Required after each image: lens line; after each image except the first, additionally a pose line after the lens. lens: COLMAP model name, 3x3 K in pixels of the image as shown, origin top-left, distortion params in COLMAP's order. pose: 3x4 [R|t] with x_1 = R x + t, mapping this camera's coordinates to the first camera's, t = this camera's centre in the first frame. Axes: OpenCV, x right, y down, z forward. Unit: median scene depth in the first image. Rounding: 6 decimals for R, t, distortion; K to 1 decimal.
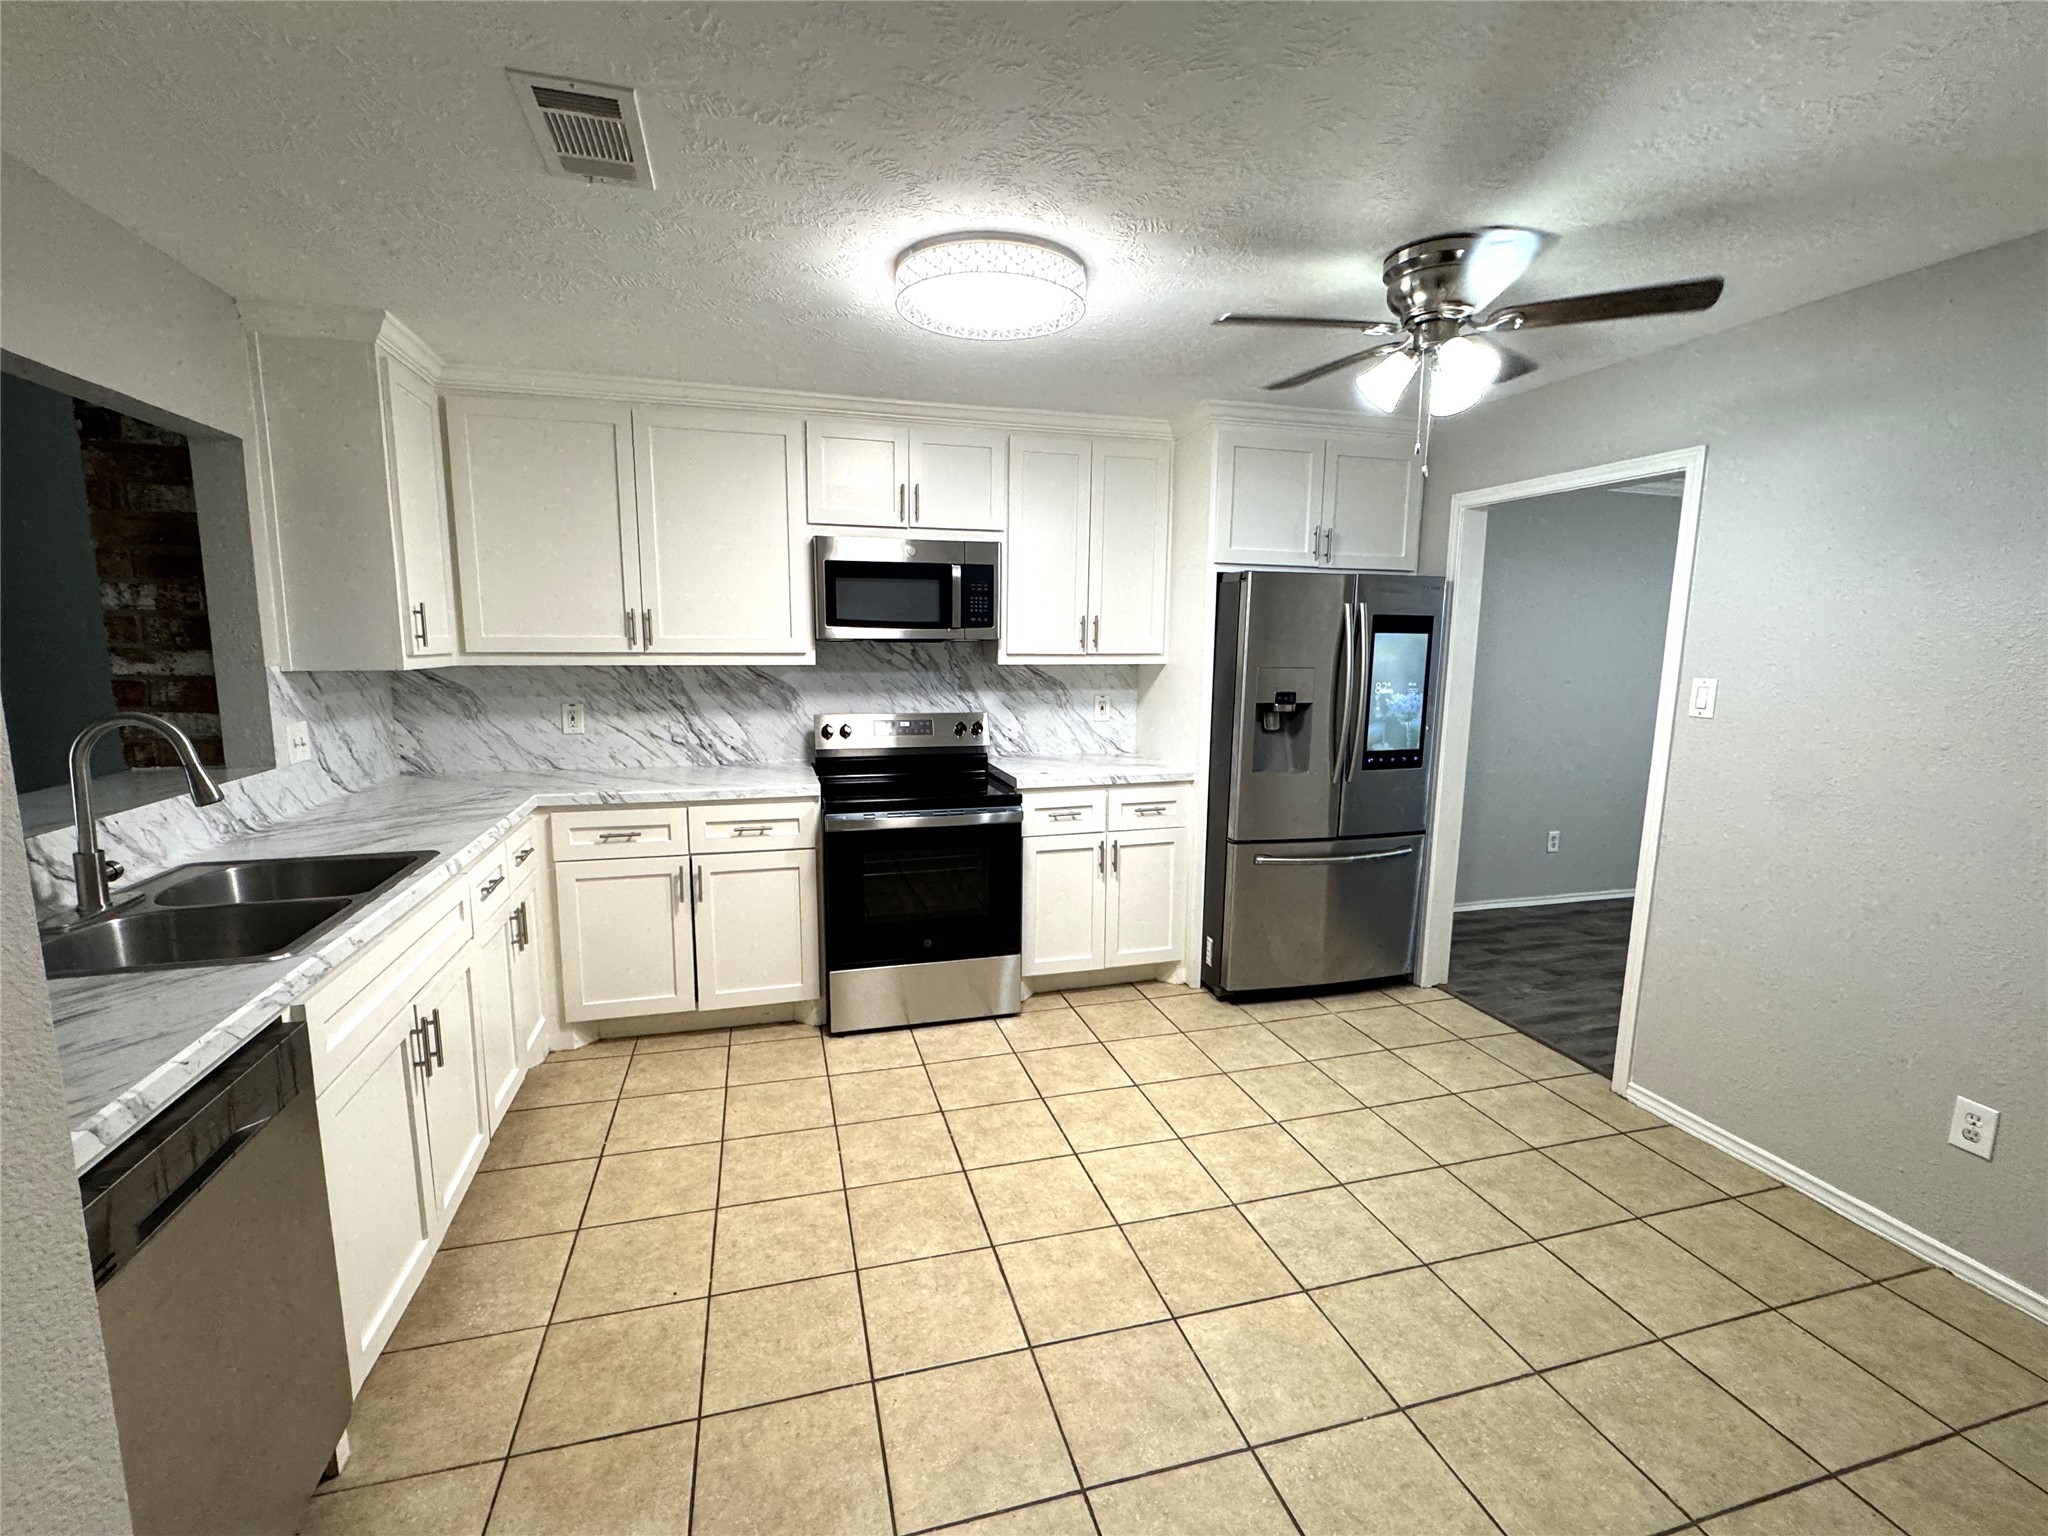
lens RADIAL K [[944.0, 0, 1033.0], [0, 944.0, 776.9], [0, 0, 1]] dist [-0.008285, -0.000212]
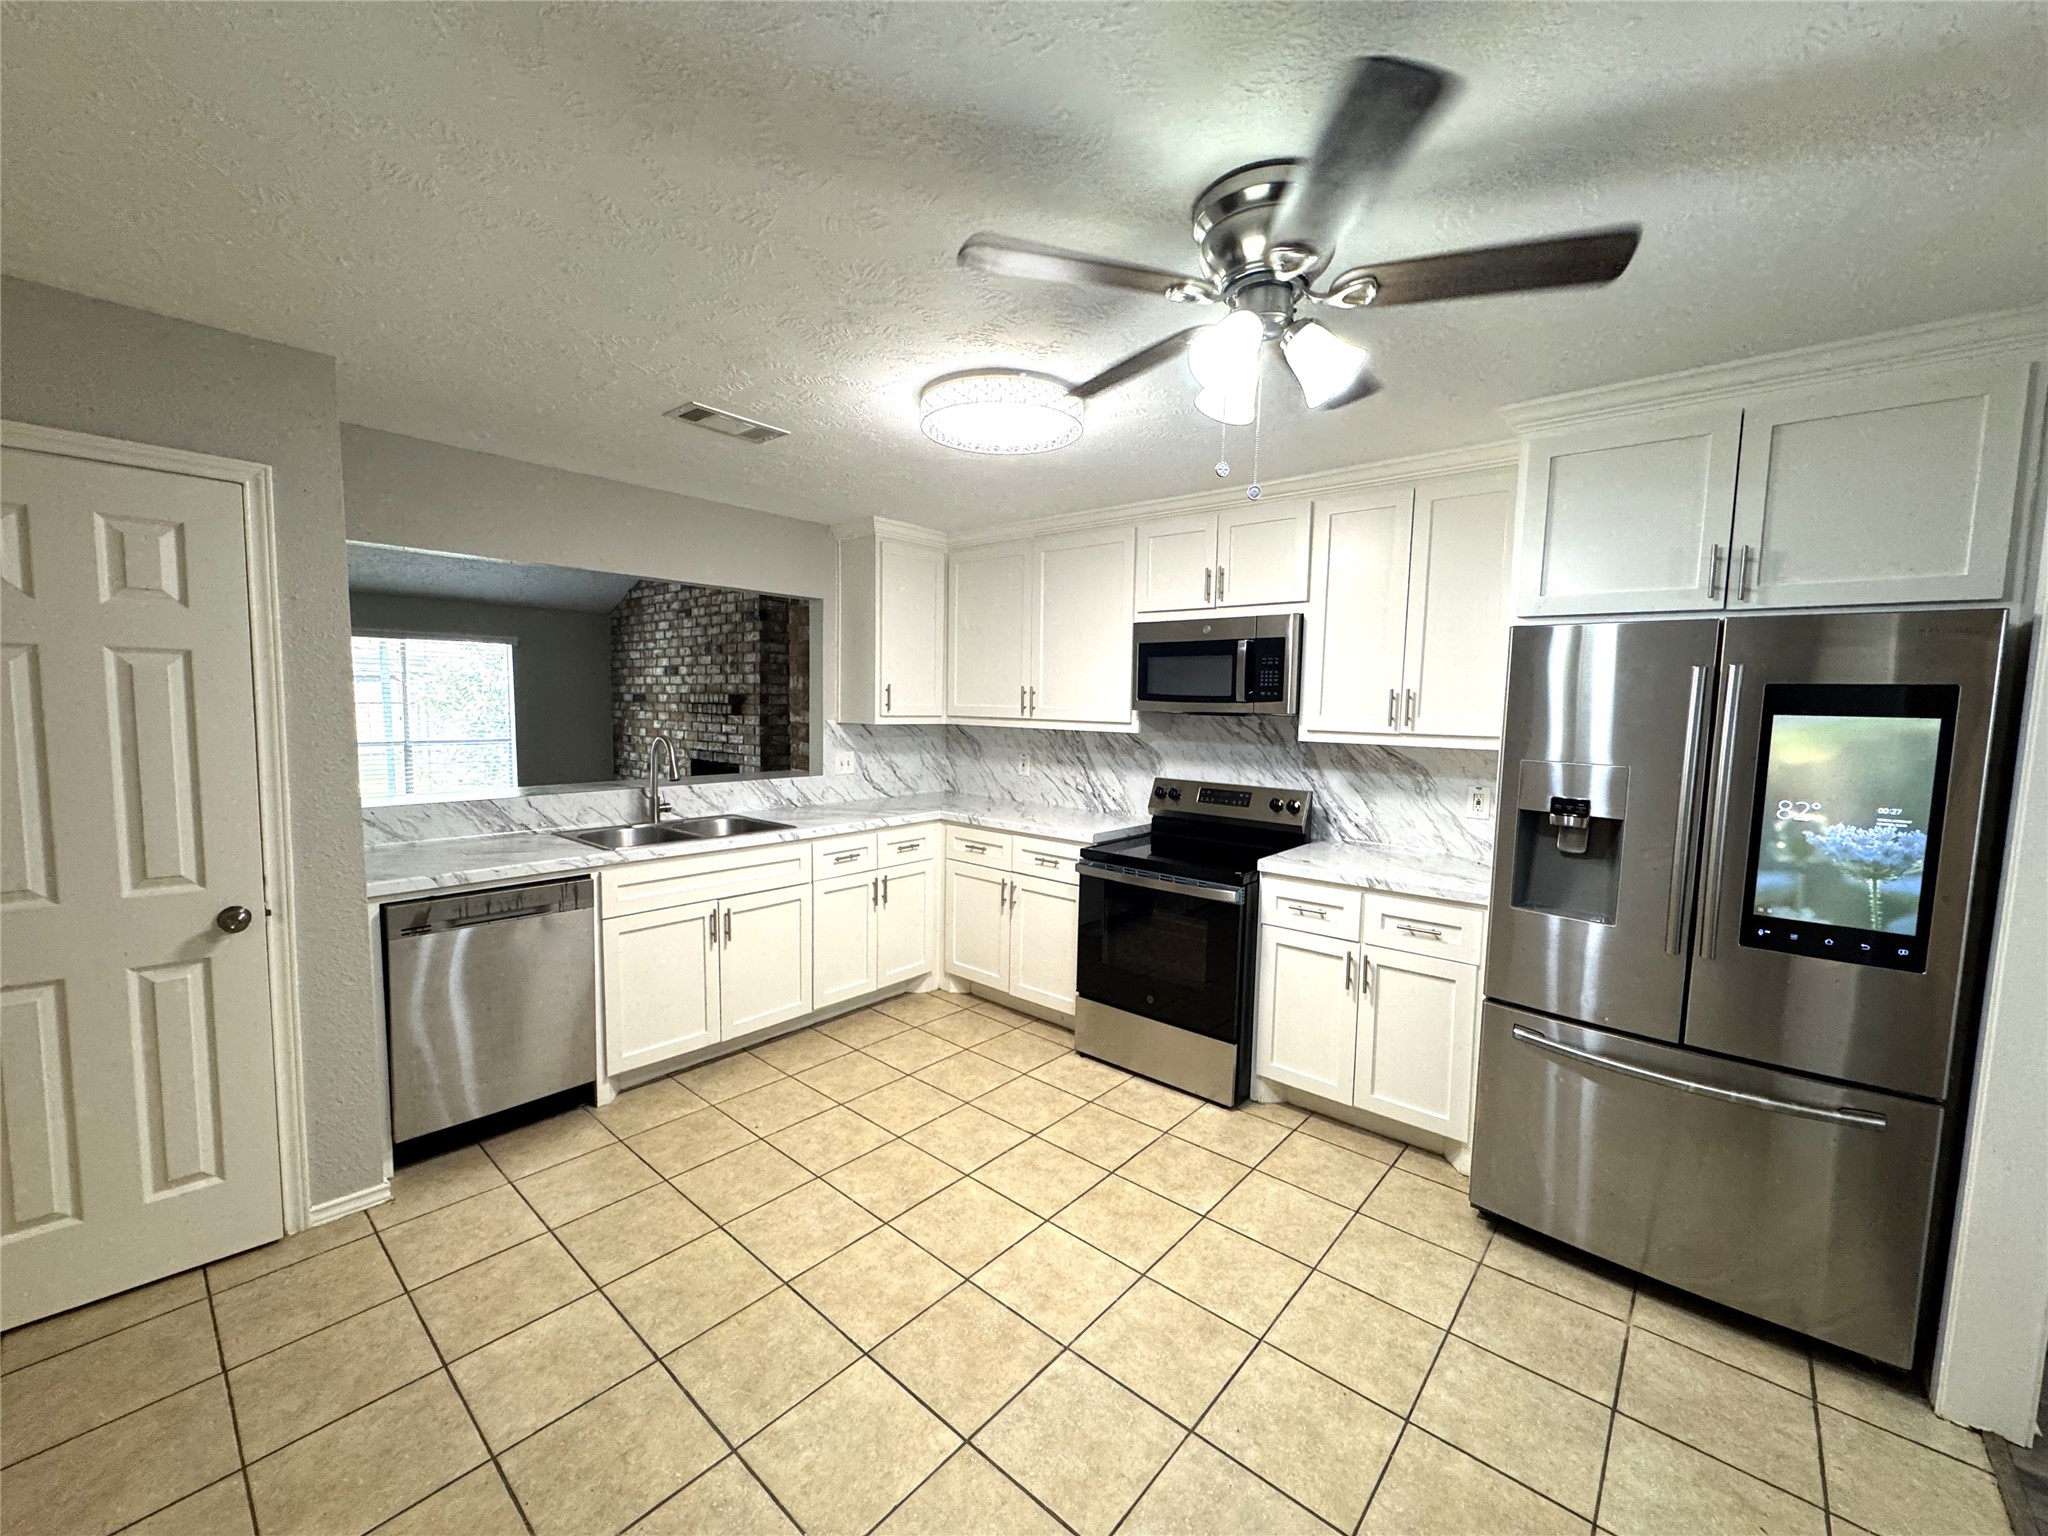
lens RADIAL K [[867.1, 0, 1021.0], [0, 867.1, 771.2], [0, 0, 1]] dist [-0.005682, 0.000087]
pose [[0.502380, 0.074163, -0.861461, 0.598109], [-0.141173, 0.989981, 0.002900, -0.054723], [0.853045, 0.120158, 0.507816, 0.341143]]
